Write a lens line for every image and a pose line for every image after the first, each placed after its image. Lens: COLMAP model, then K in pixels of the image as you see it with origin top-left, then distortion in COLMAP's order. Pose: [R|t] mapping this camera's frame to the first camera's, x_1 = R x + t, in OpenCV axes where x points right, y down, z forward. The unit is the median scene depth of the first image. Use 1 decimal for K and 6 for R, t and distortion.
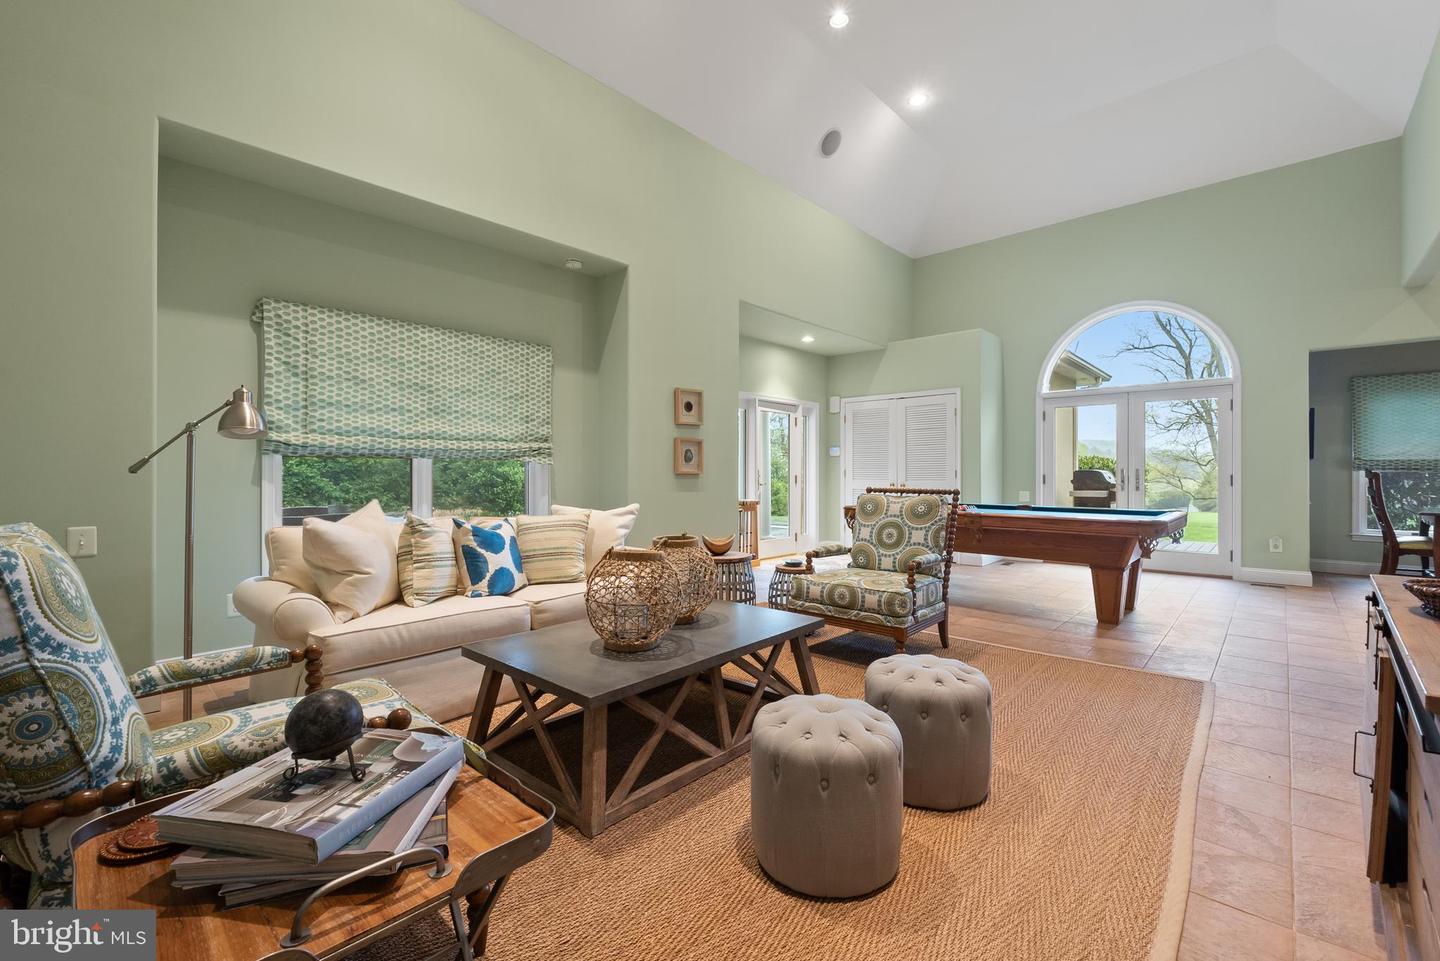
lens RADIAL K [[628.3, 0, 720.7], [0, 628.3, 480.9], [0, 0, 1]] dist [0.003921, 0.000559]
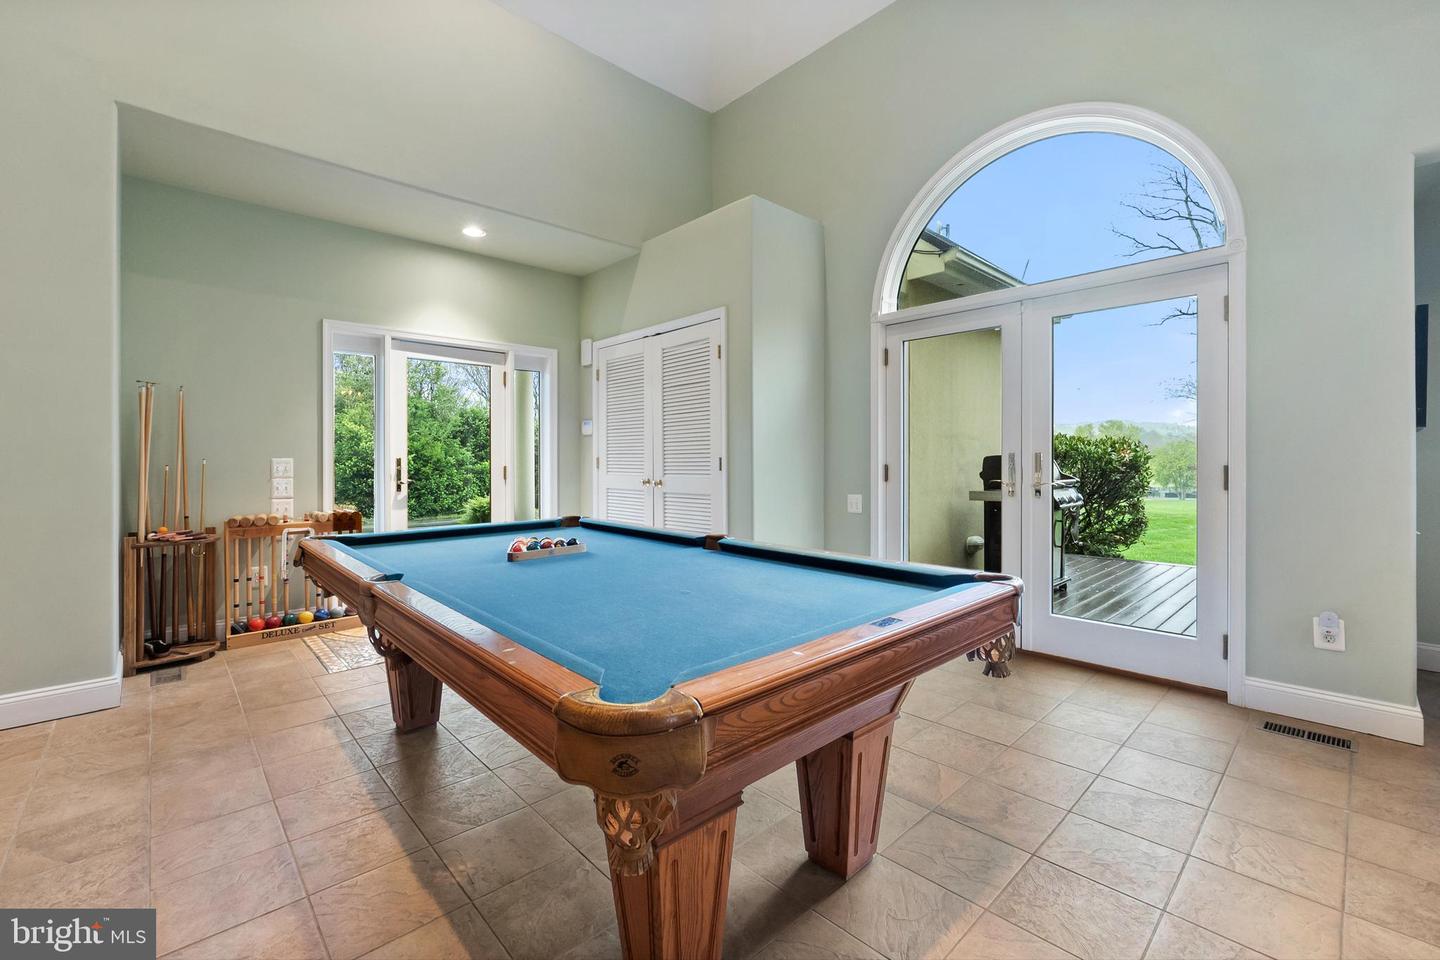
lens RADIAL K [[628.3, 0, 719.0], [0, 628.3, 468.6], [0, 0, 1]] dist [0.003921, 0.000559]
pose [[0.996740, -0.003086, -0.080623, 0.381746], [0.003064, 0.999995, -0.000391, -0.006040], [0.080624, 0.000142, 0.996745, 0.410780]]
